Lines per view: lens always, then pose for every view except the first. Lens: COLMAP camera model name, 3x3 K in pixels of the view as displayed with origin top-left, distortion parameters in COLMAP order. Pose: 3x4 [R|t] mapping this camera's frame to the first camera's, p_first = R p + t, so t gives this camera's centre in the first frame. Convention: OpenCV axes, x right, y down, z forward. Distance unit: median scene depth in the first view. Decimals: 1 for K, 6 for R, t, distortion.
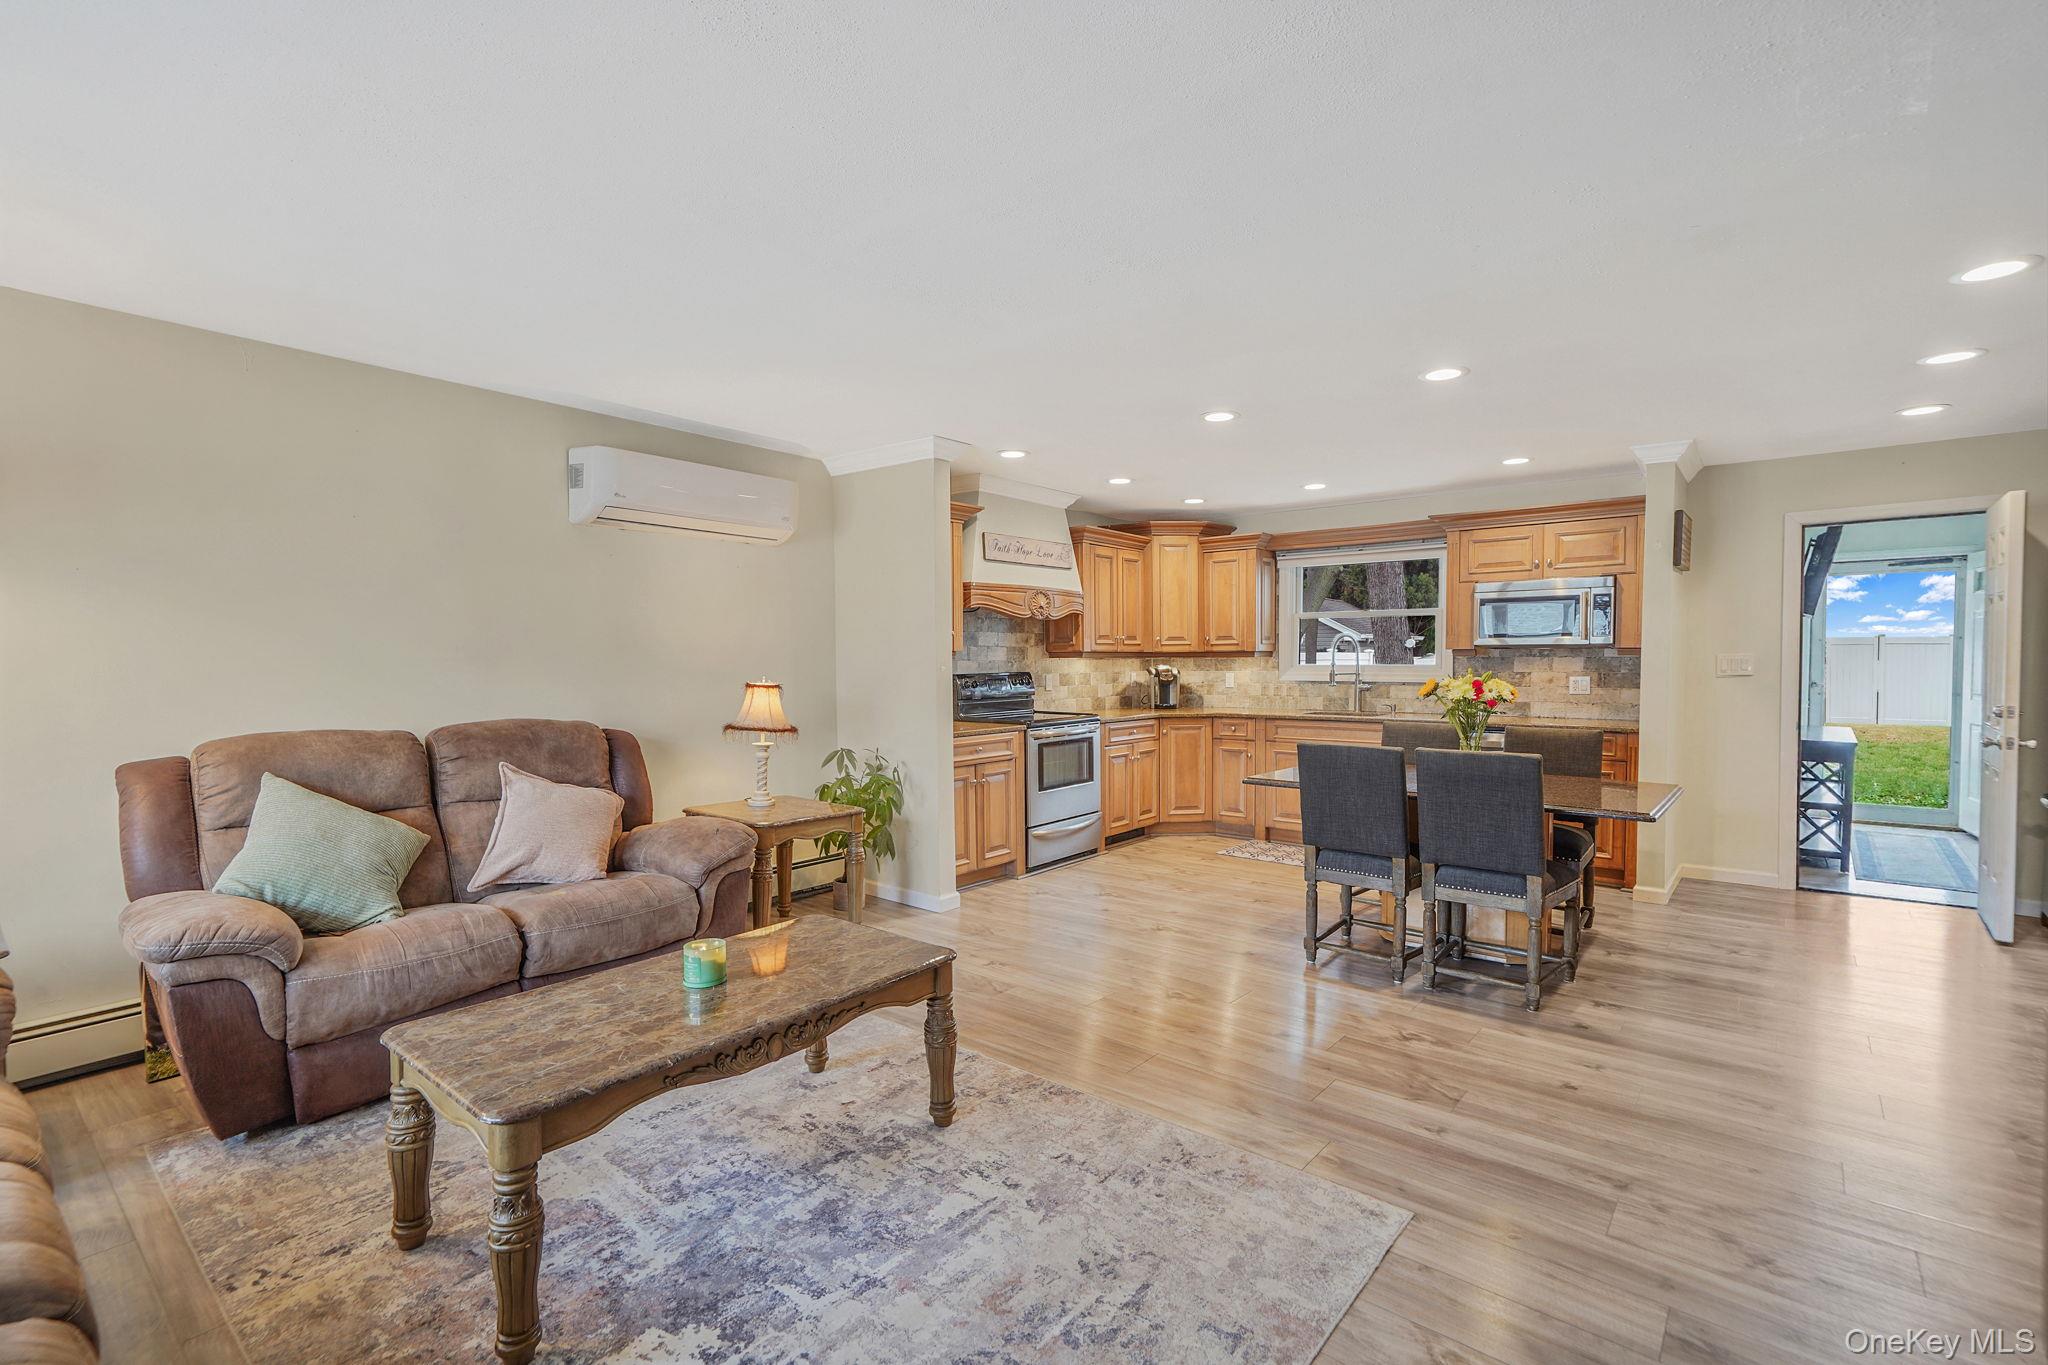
lens RADIAL K [[948.2, 0, 1027.0], [0, 948.2, 694.3], [0, 0, 1]] dist [0.008364, 0.000439]
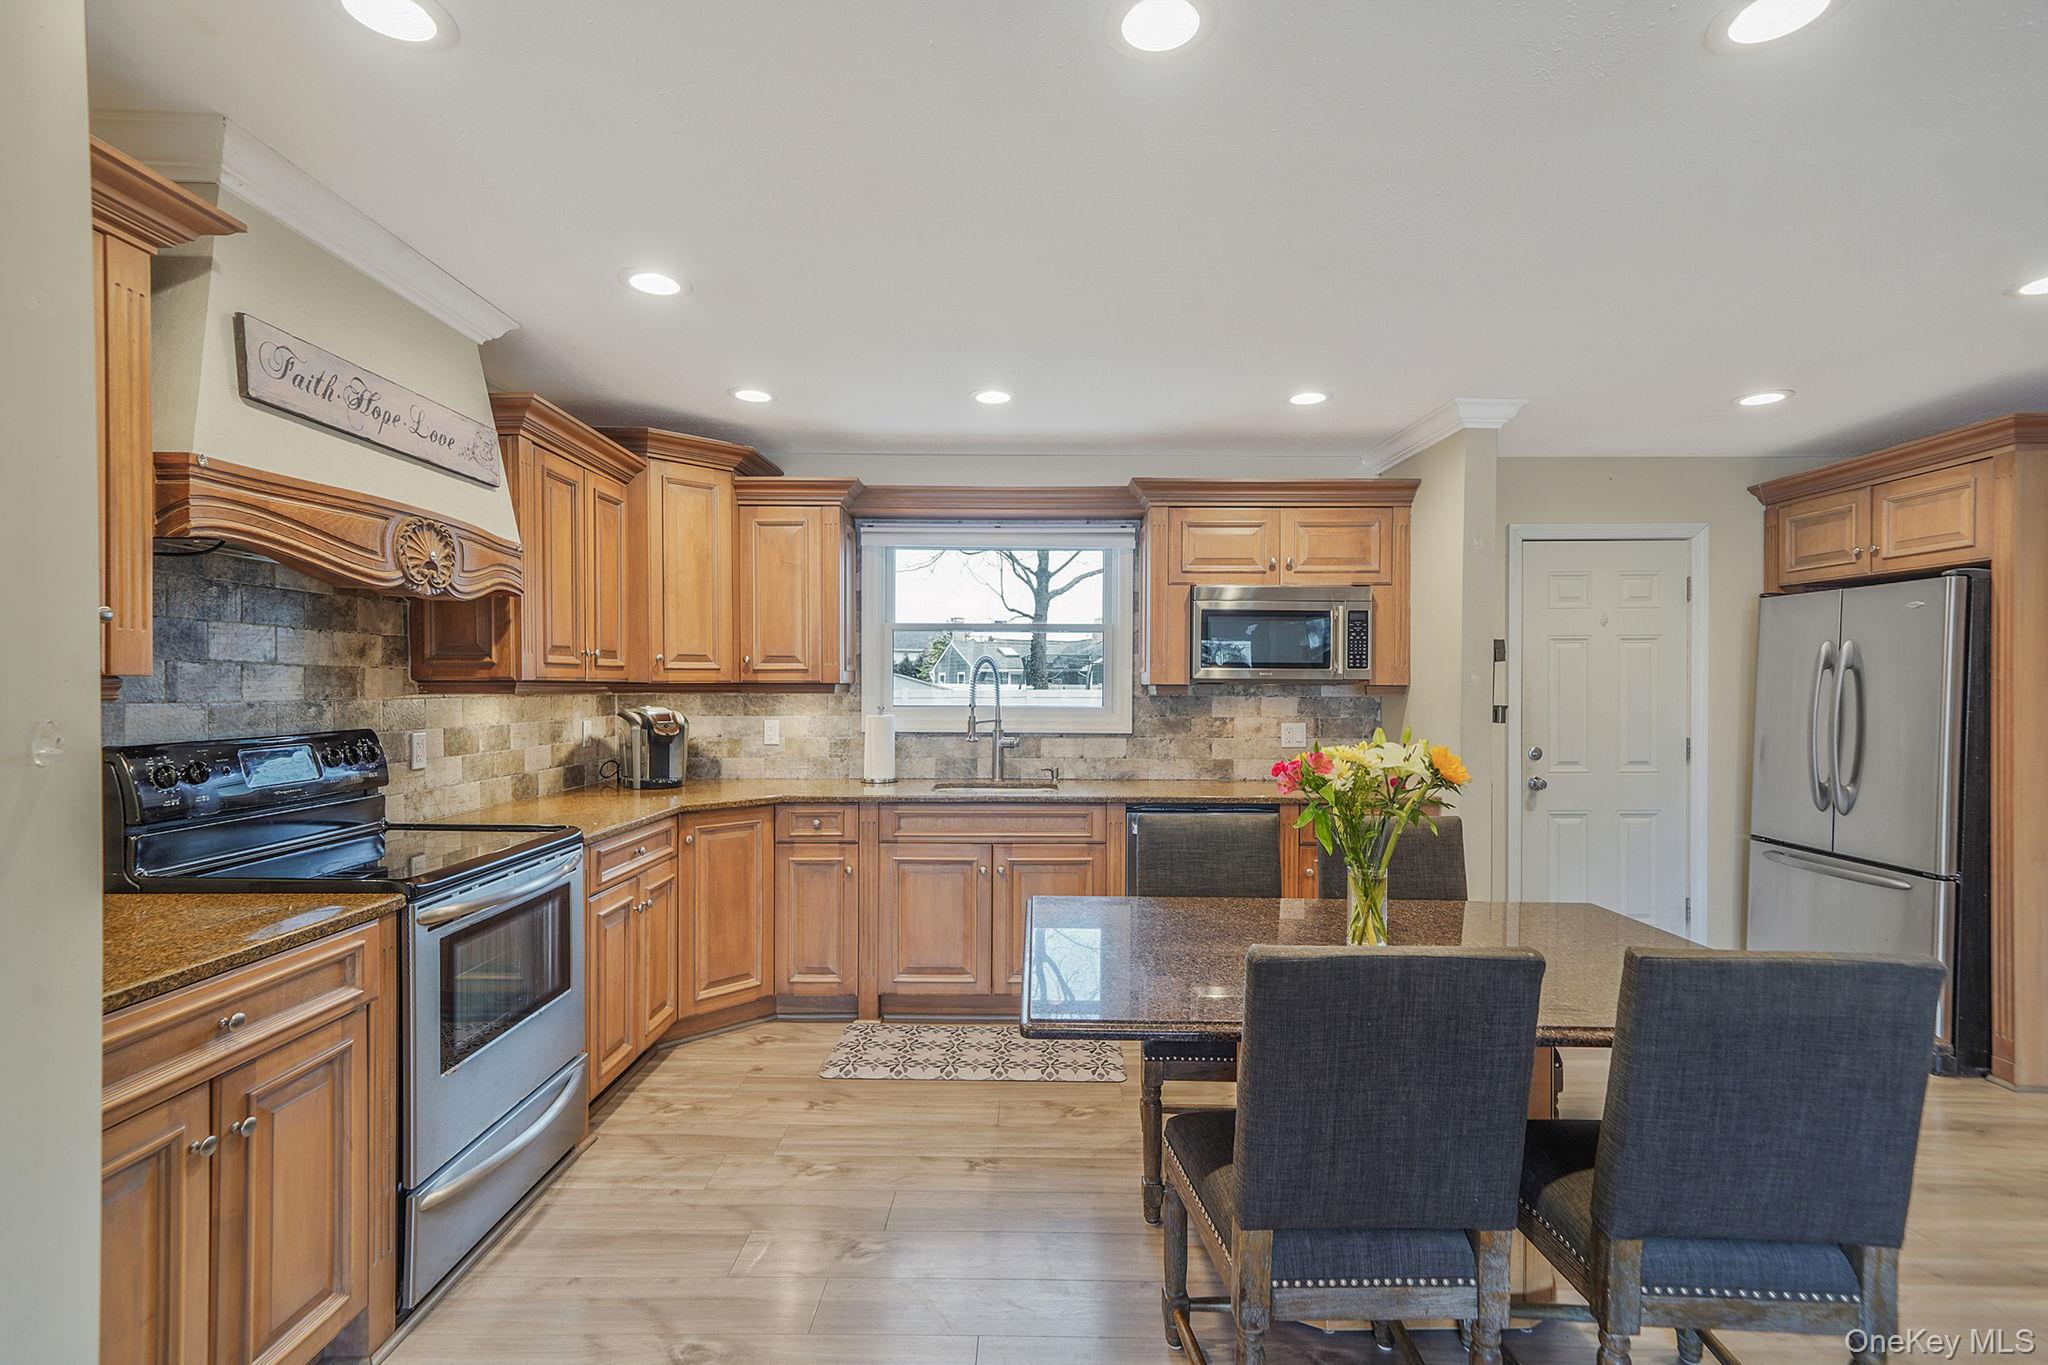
lens RADIAL K [[948.2, 0, 1027.0], [0, 948.2, 694.3], [0, 0, 1]] dist [0.008364, 0.000439]
pose [[0.773698, 0.003030, 0.633547, -0.038767], [0.016357, 0.999560, -0.024756, -0.023781], [-0.633343, 0.029516, 0.773308, 0.510338]]
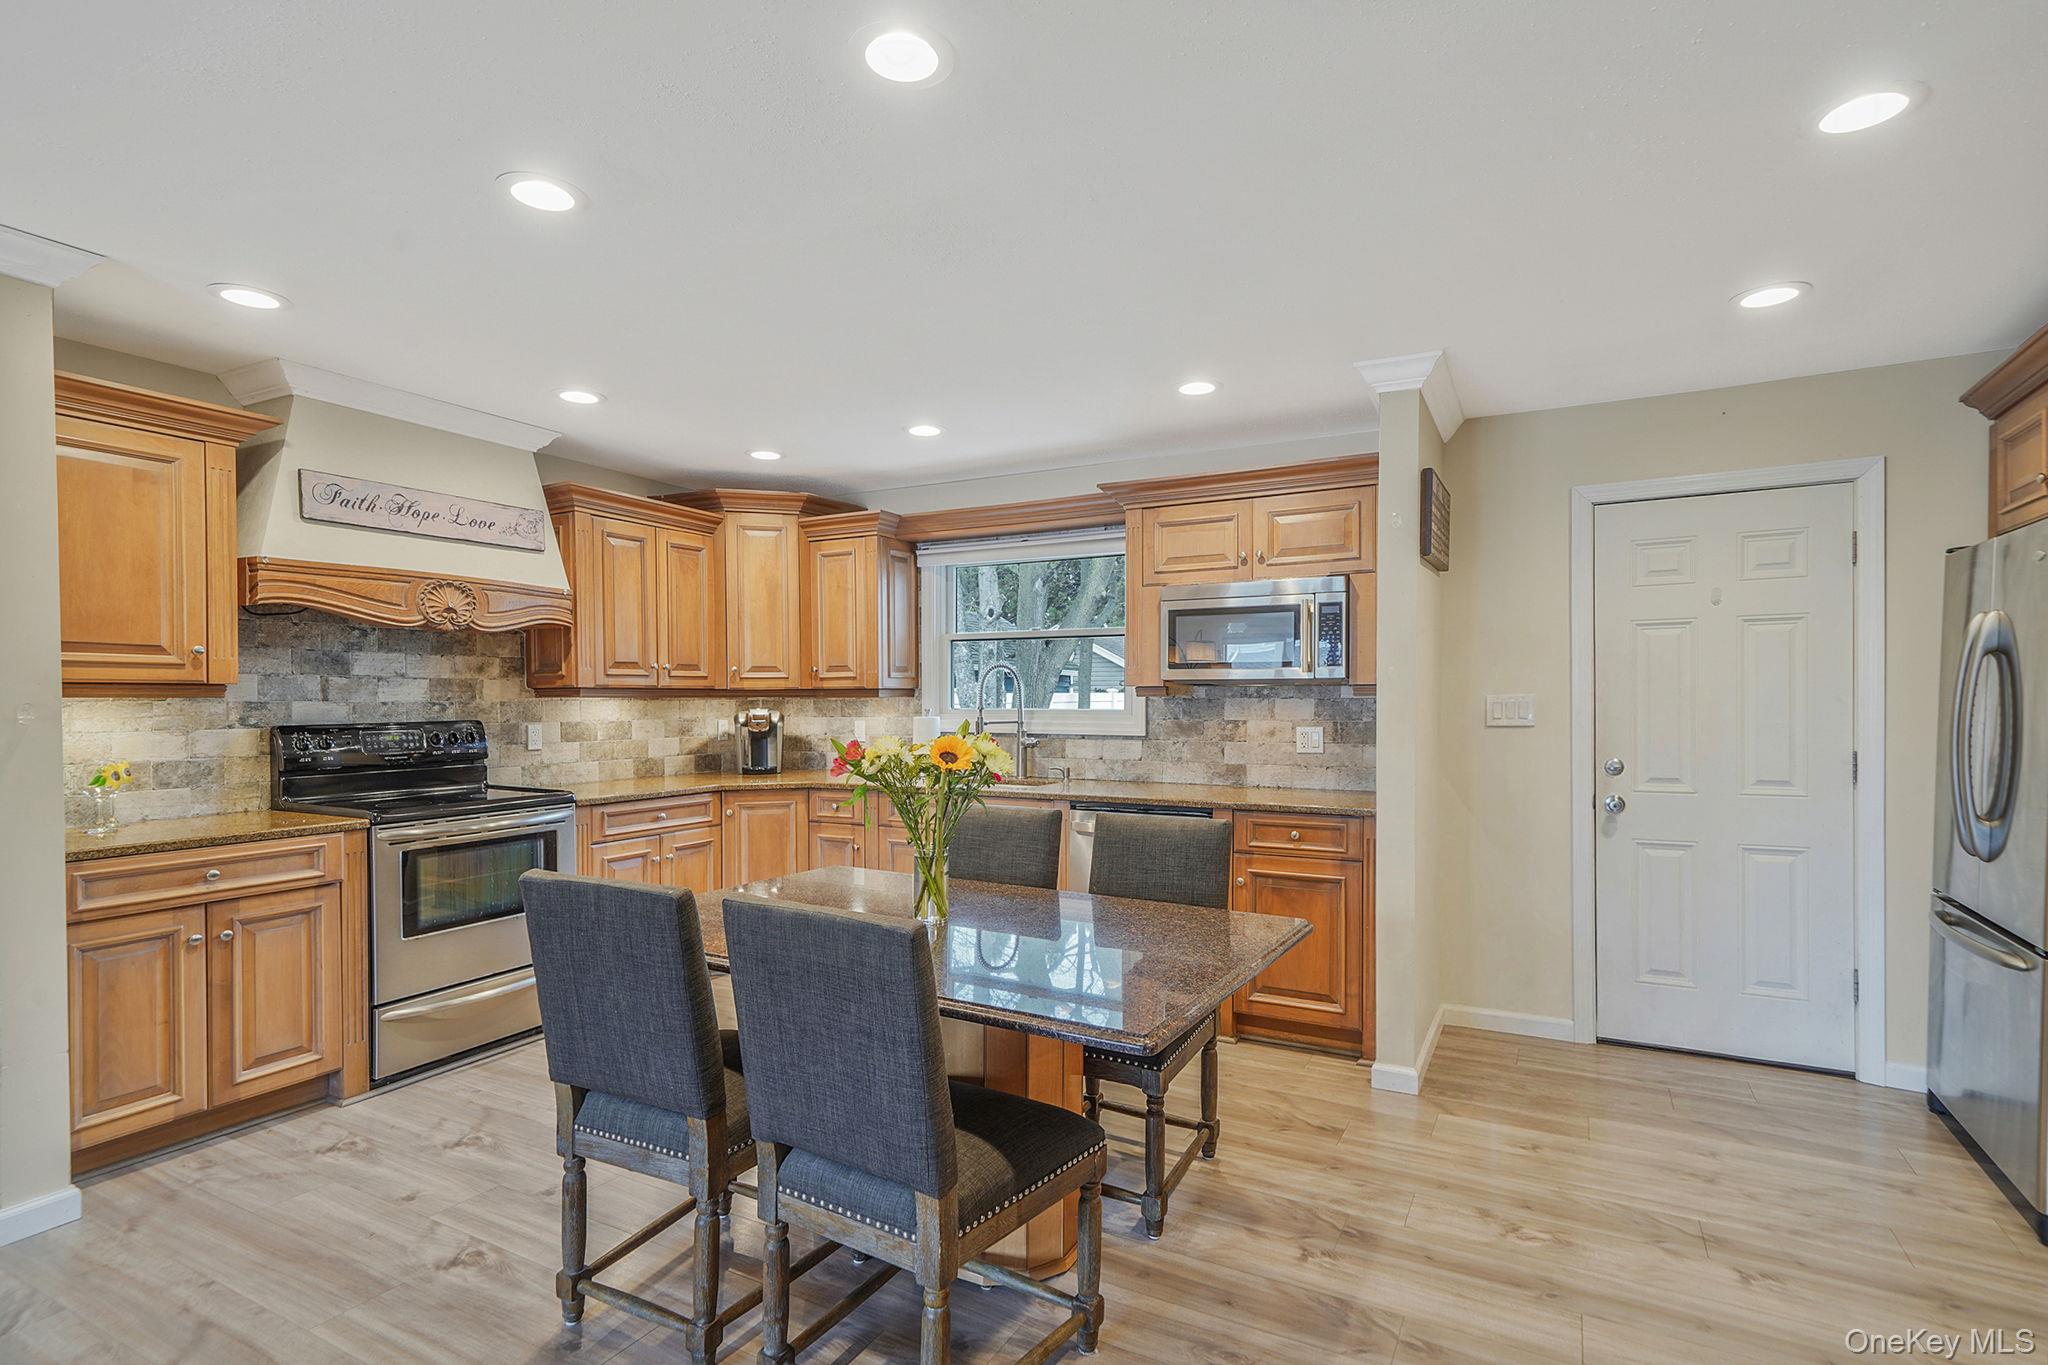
lens RADIAL K [[991.9, 0, 1049.9], [0, 991.9, 709.9], [0, 0, 1]] dist [0.011902, 0.000423]
pose [[0.980831, 0.000388, 0.194858, 0.236830], [0.004855, 0.999639, -0.026430, -0.011760], [-0.194798, 0.026869, 0.980475, 0.308489]]
